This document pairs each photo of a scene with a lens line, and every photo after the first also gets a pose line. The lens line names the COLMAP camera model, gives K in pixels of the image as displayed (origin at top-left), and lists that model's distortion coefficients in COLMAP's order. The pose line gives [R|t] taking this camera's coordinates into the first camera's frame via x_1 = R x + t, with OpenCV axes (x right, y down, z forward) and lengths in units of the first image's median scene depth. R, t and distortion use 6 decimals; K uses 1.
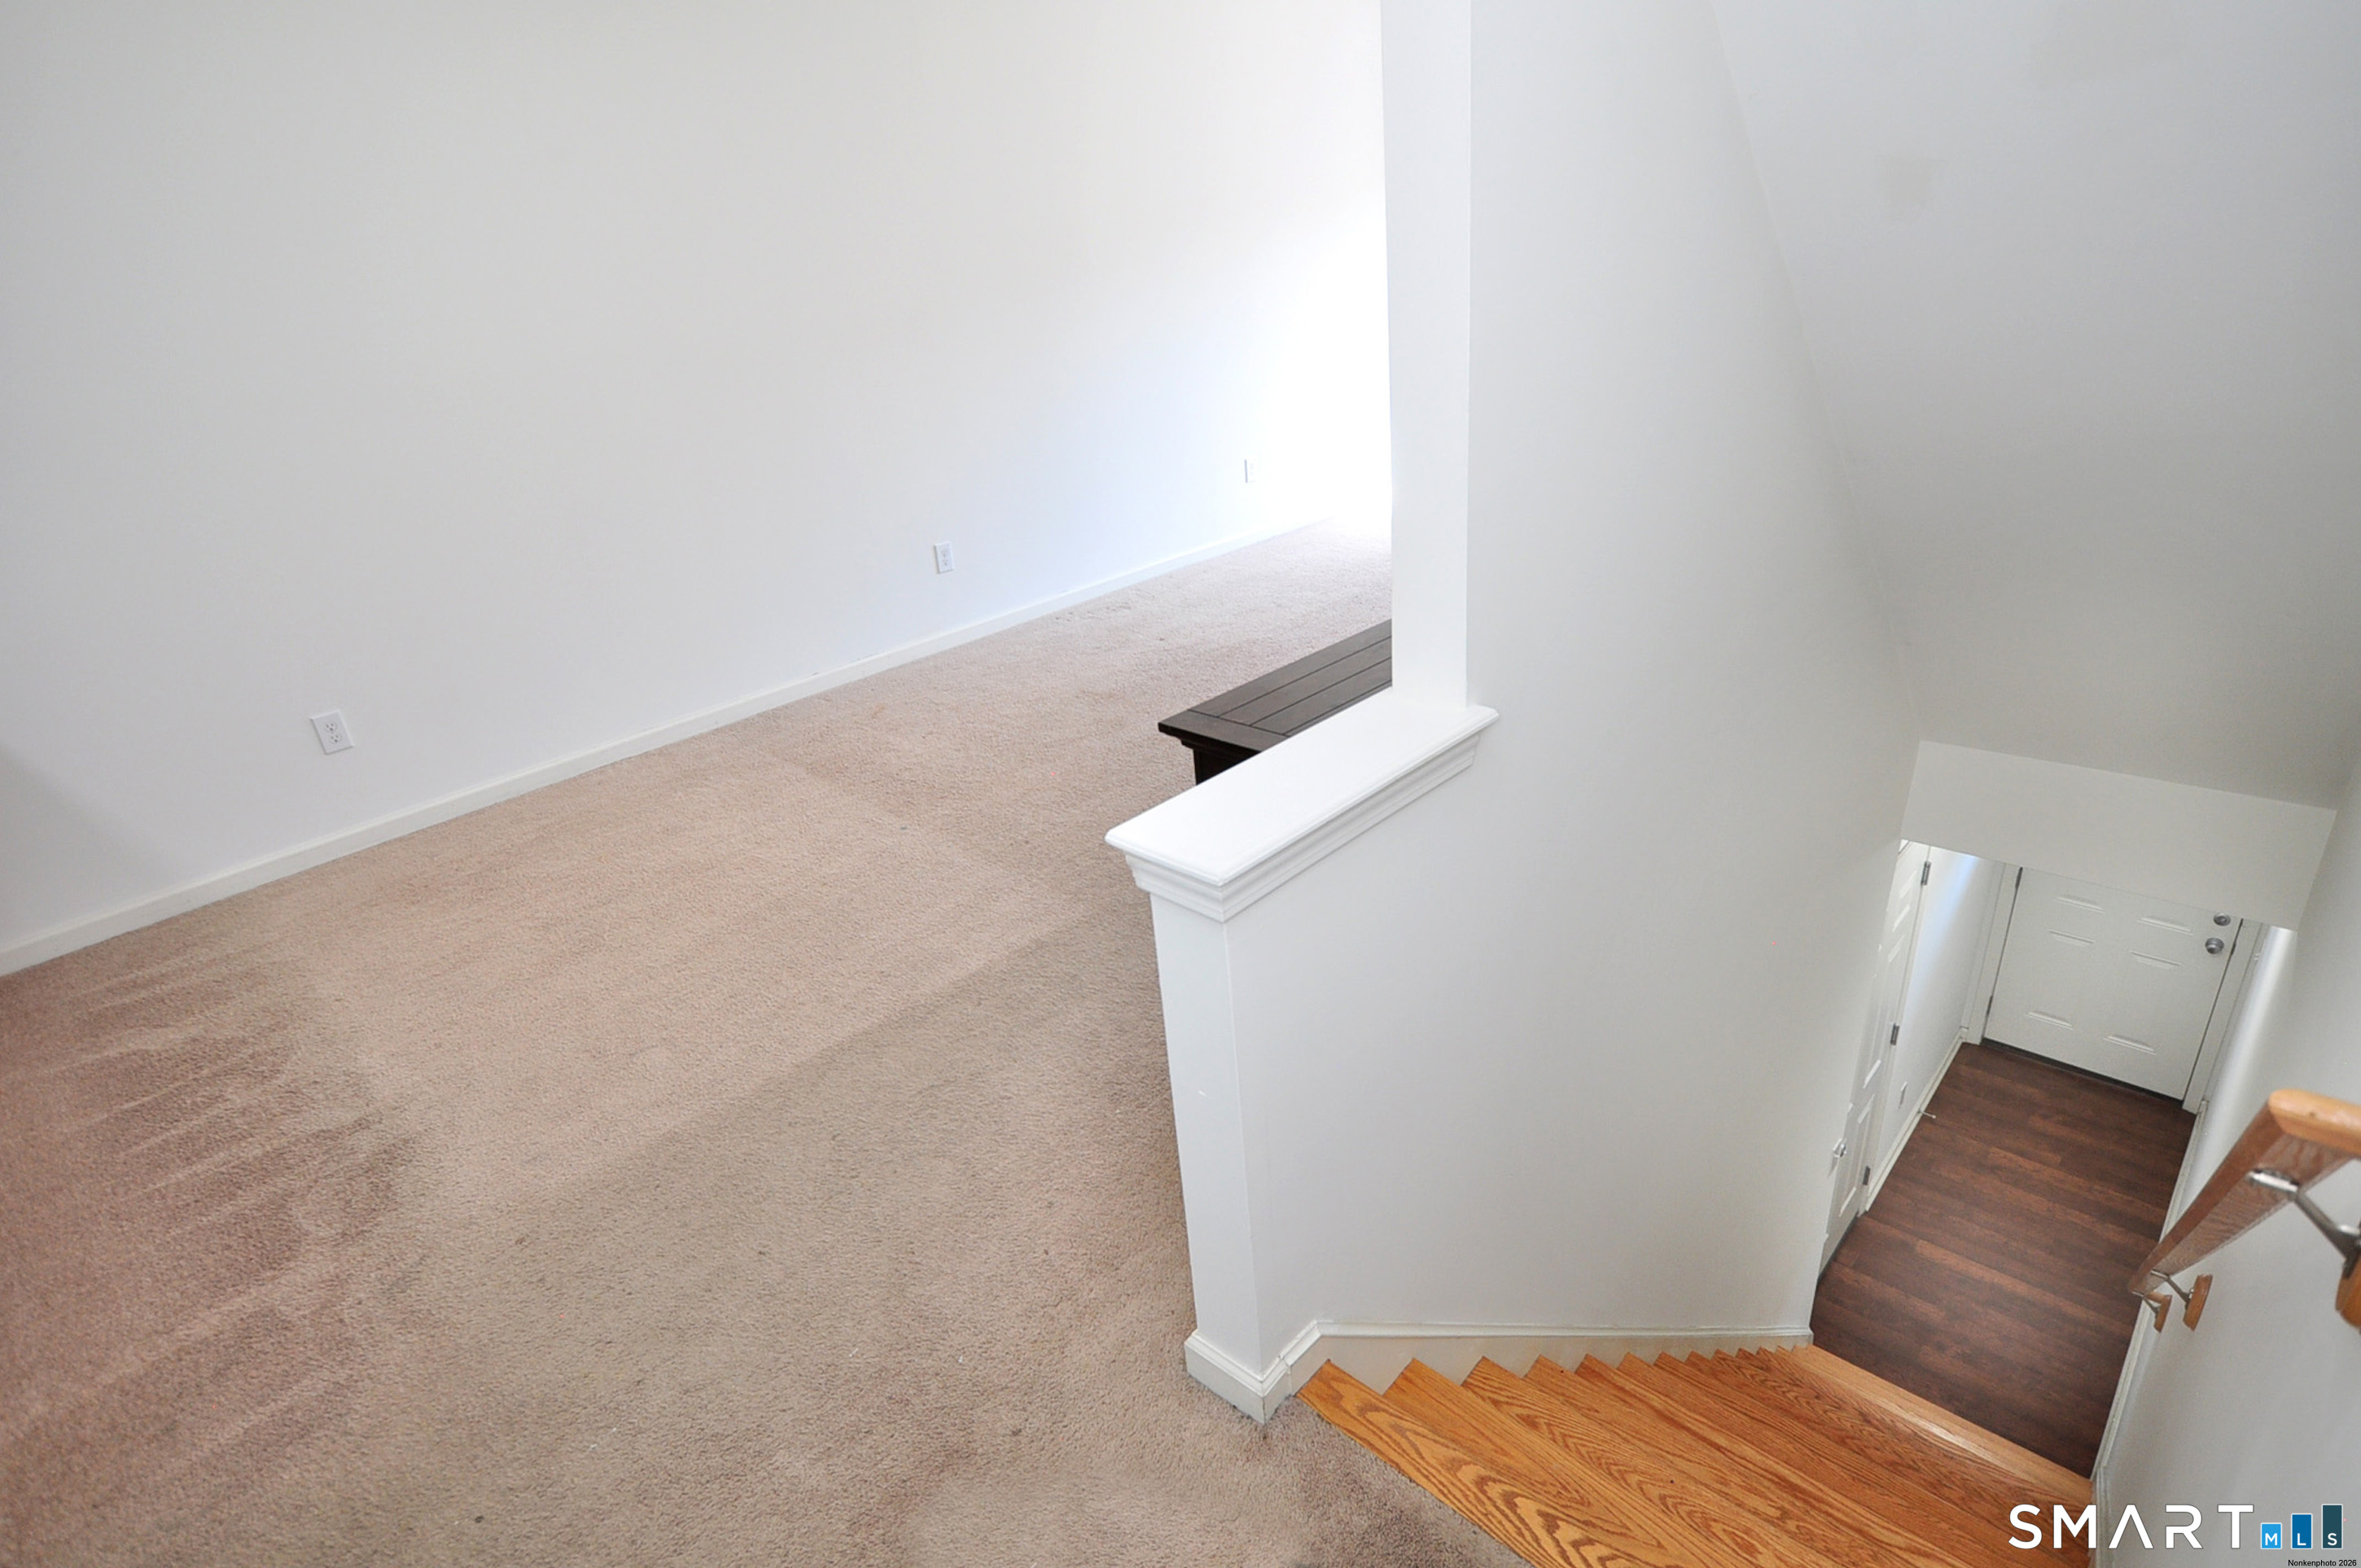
lens RADIAL K [[1200.7, 0, 1183.9], [0, 1200.7, 798.7], [0, 0, 1]] dist [-0.000474, 0.000131]
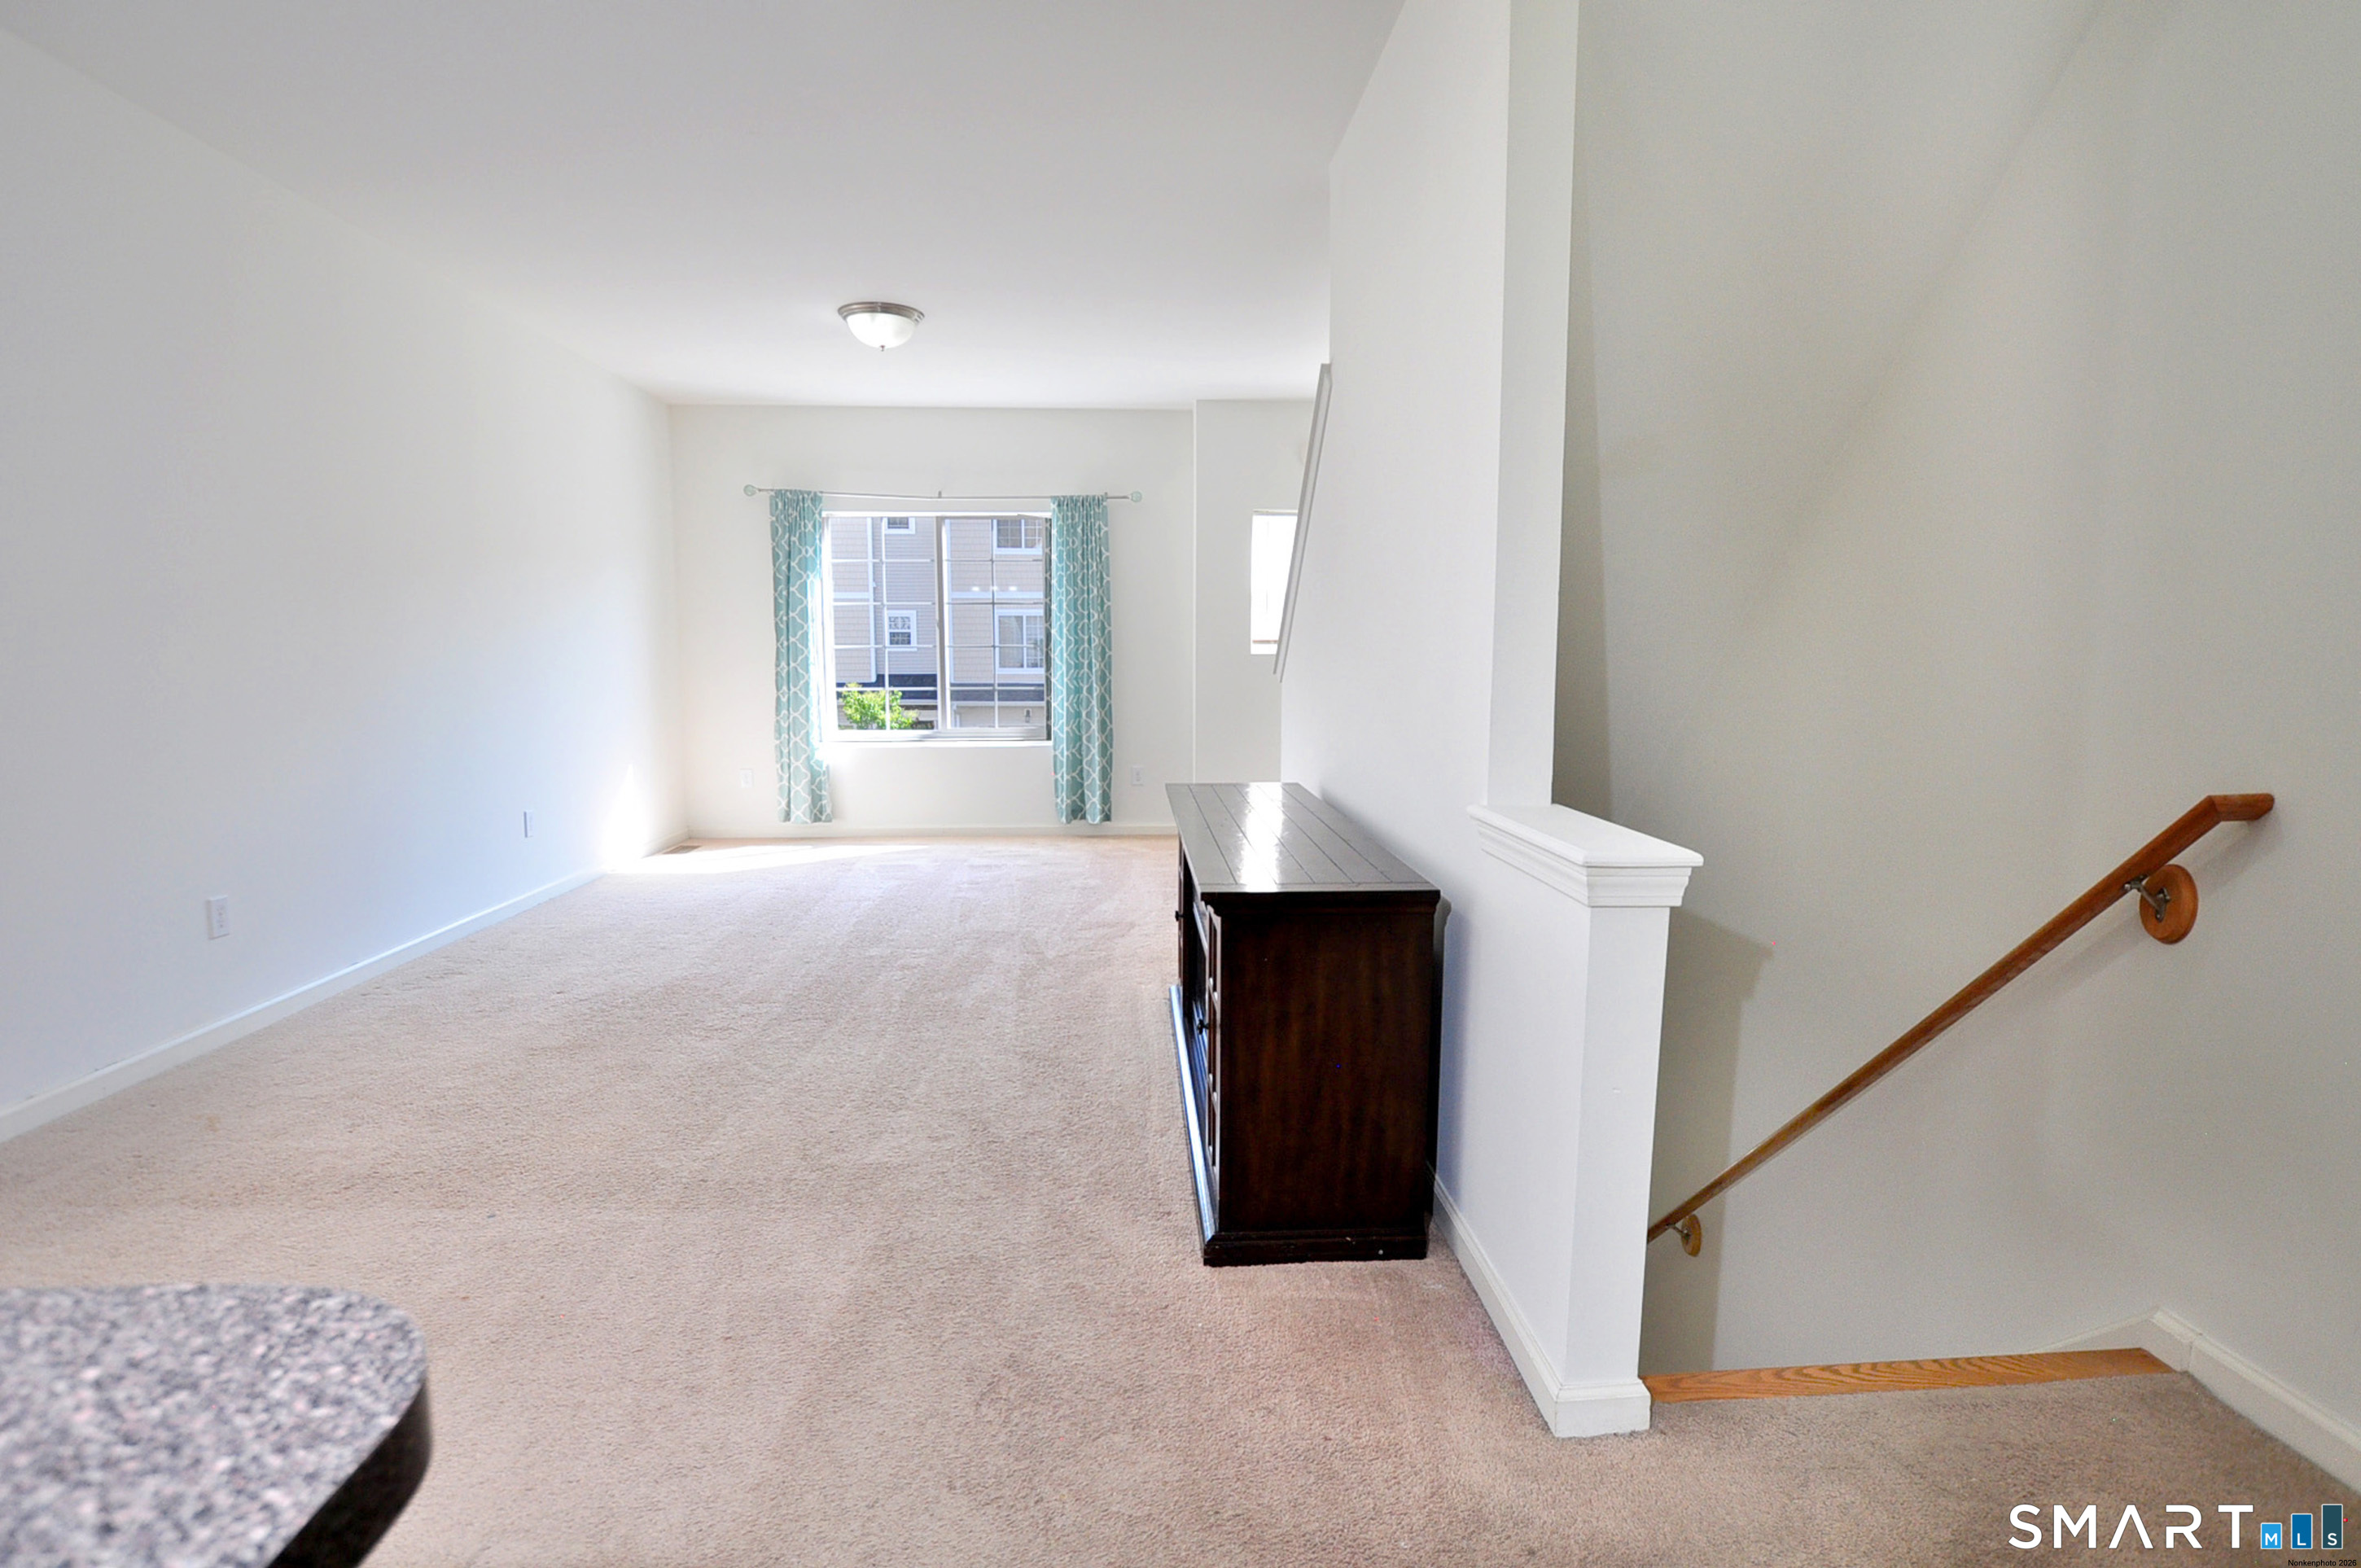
lens RADIAL K [[1200.7, 0, 1183.9], [0, 1200.7, 798.7], [0, 0, 1]] dist [-0.000474, 0.000131]
pose [[0.686870, -0.003249, 0.726773, -0.327325], [0.249365, 0.940339, -0.231471, 0.041402], [-0.682662, 0.340222, 0.646701, 0.125426]]
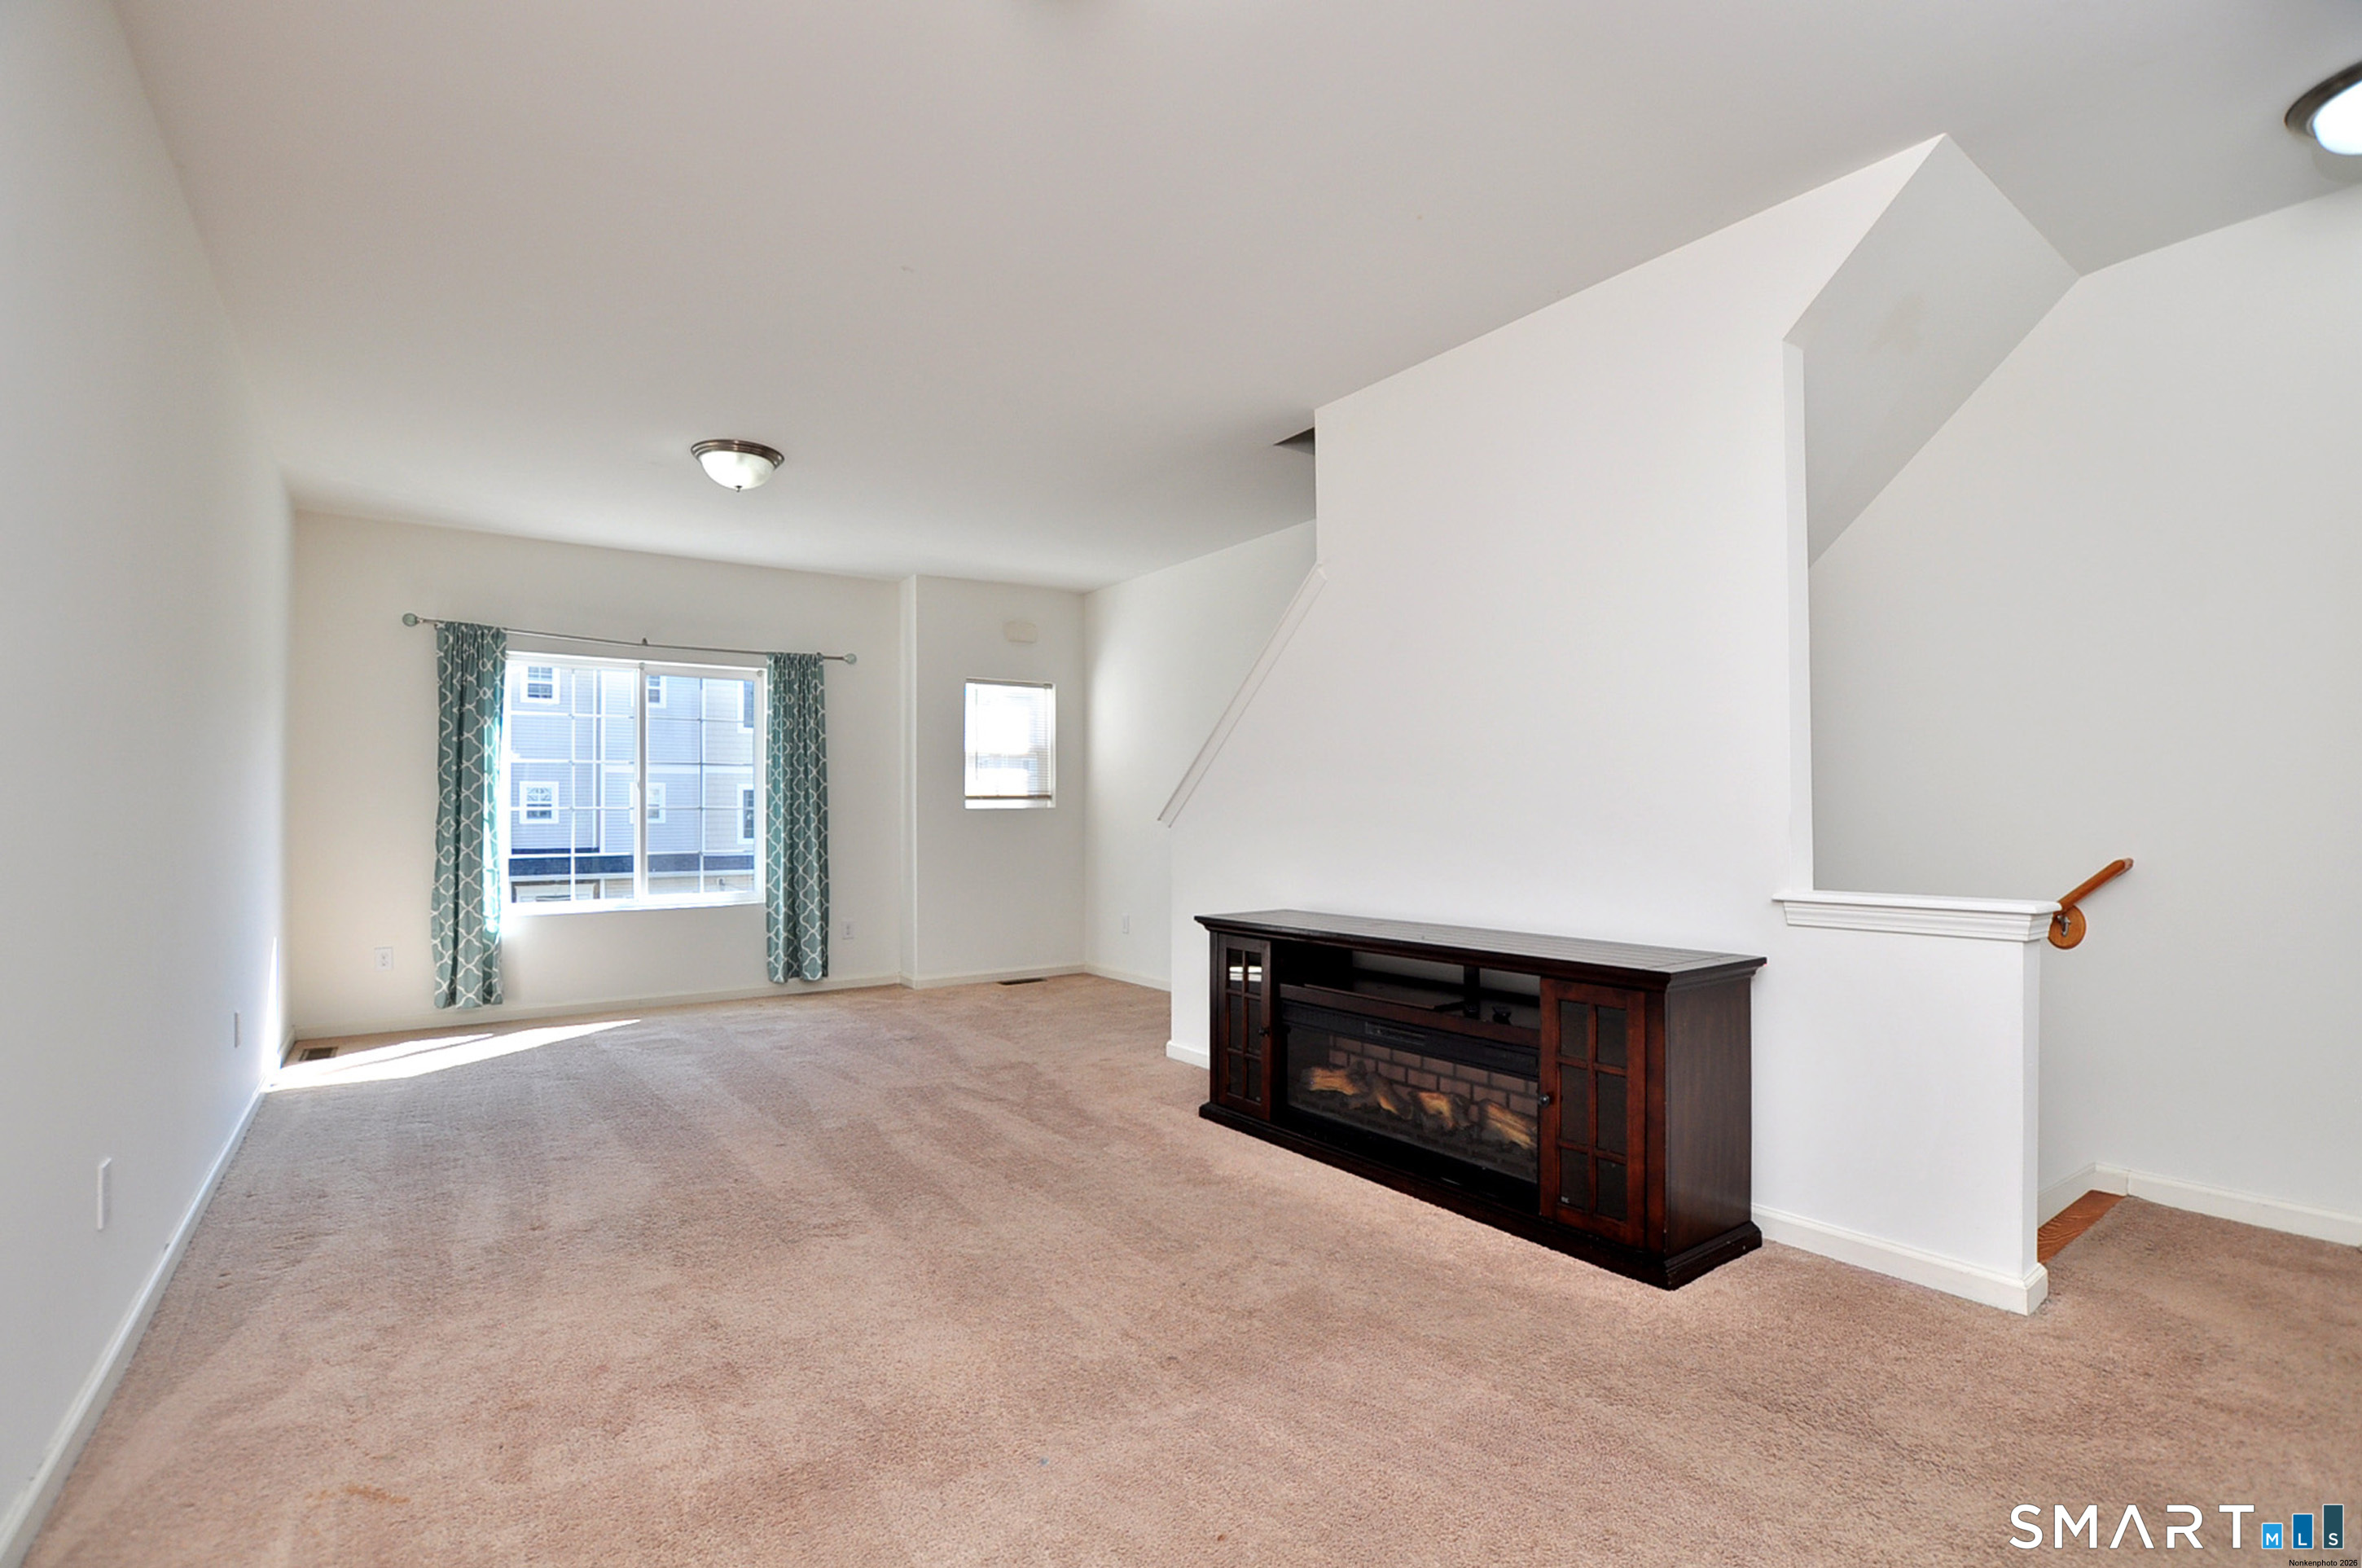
lens RADIAL K [[1061.2, 0, 1191.7], [0, 1061.2, 803.5], [0, 0, 1]] dist [-0.027296, 0.000390]
pose [[0.194566, 0.095728, 0.976207, -0.518107], [0.399979, 0.900982, -0.168071, -0.100821], [-0.895634, 0.423163, 0.137012, 0.509748]]
